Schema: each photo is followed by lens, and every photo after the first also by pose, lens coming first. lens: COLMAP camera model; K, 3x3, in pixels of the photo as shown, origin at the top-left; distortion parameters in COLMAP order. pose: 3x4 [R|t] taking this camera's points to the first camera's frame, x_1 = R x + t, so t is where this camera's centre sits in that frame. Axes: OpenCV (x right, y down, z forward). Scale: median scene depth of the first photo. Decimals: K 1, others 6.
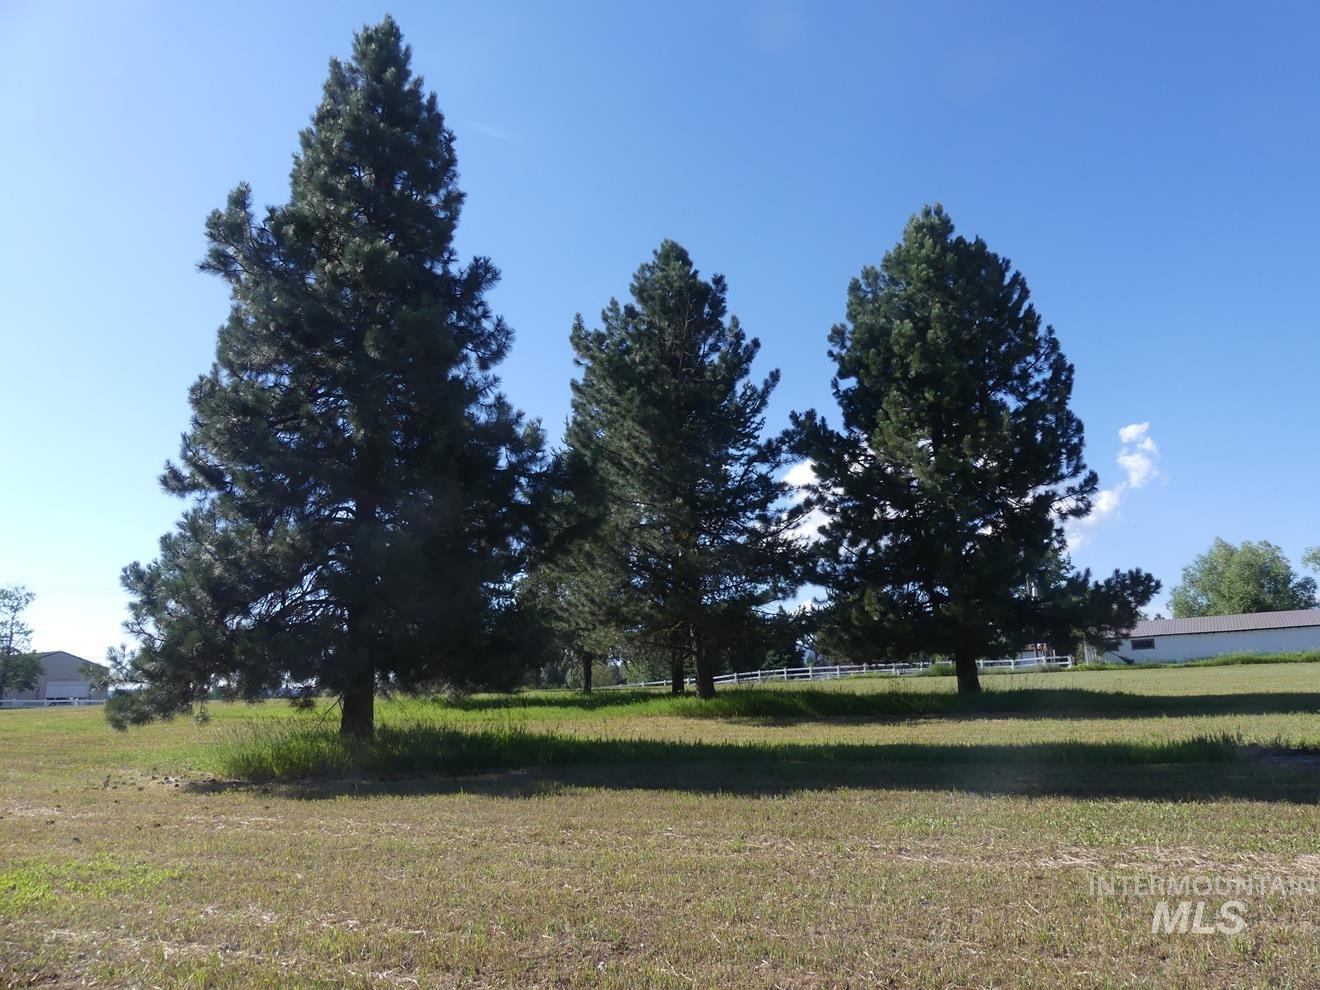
lens RADIAL K [[1031.5, 0, 668.8], [0, 1031.5, 496.1], [0, 0, 1]] dist [-0.004737, 0.035418]
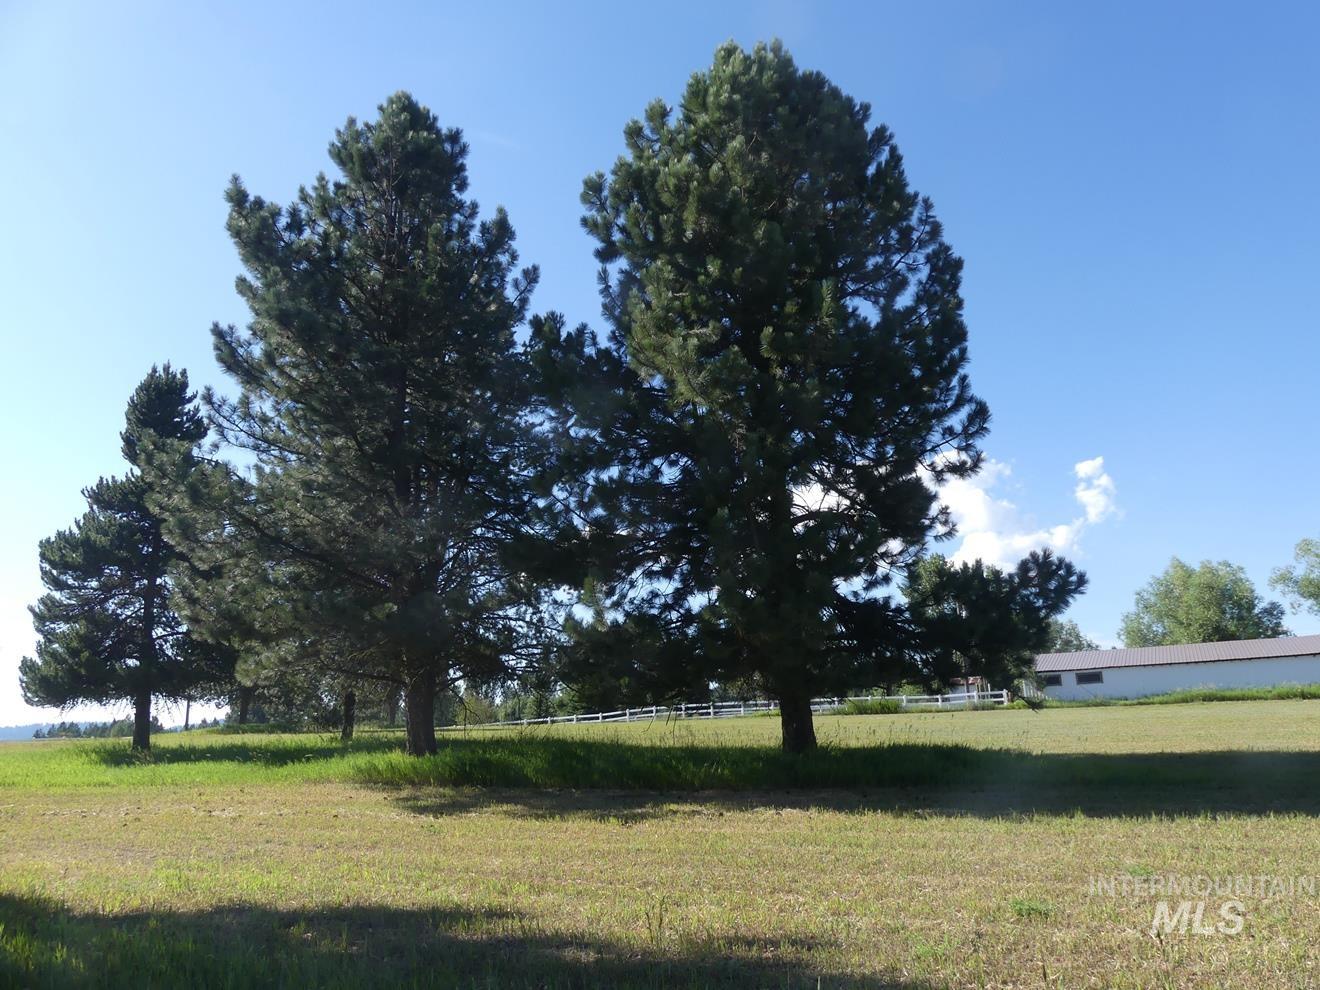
lens RADIAL K [[1031.5, 0, 667.2], [0, 1031.5, 483.6], [0, 0, 1]] dist [-0.004737, 0.035418]
pose [[0.999384, 0.011563, 0.033139, 0.229437], [-0.010180, 0.999083, -0.041597, 0.063567], [-0.033589, 0.041234, 0.998585, 0.435778]]
